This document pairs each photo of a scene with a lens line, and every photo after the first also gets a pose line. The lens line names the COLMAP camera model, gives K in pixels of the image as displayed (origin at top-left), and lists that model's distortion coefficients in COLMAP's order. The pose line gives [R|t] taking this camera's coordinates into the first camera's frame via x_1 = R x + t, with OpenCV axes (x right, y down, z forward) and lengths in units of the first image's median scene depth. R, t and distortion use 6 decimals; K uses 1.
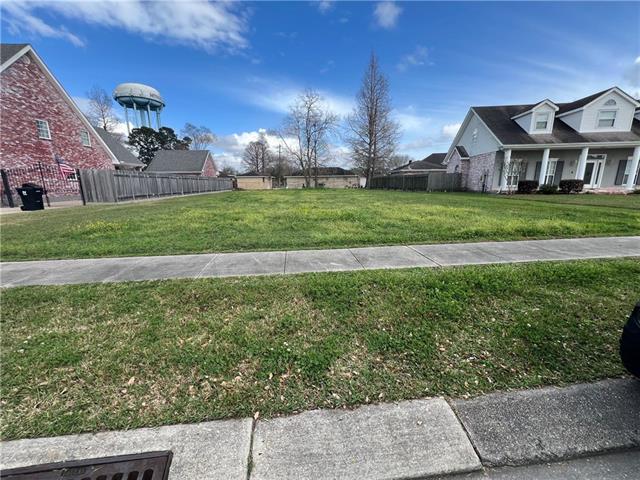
lens RADIAL K [[256.8, 0, 320.0], [0, 256.8, 240.0], [0, 0, 1]] dist [-0.001184, -0.000149]
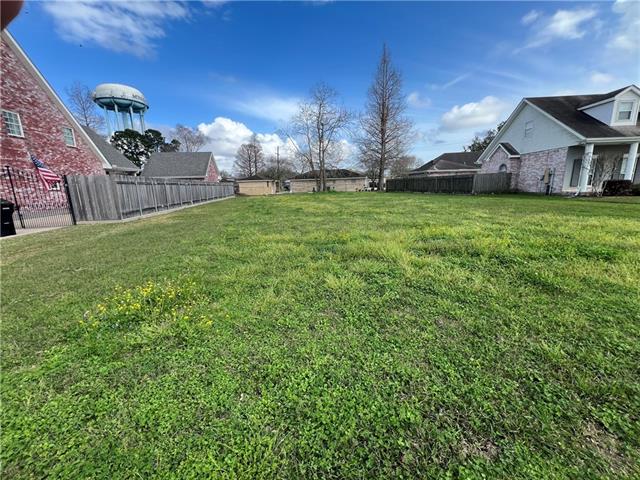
lens RADIAL K [[256.8, 0, 320.0], [0, 256.8, 240.0], [0, 0, 1]] dist [-0.001184, -0.000149]
pose [[0.998528, -0.028032, 0.046432, -0.153692], [0.028479, 0.999554, -0.009008, -0.038606], [-0.046159, 0.010317, 0.998881, 0.144339]]
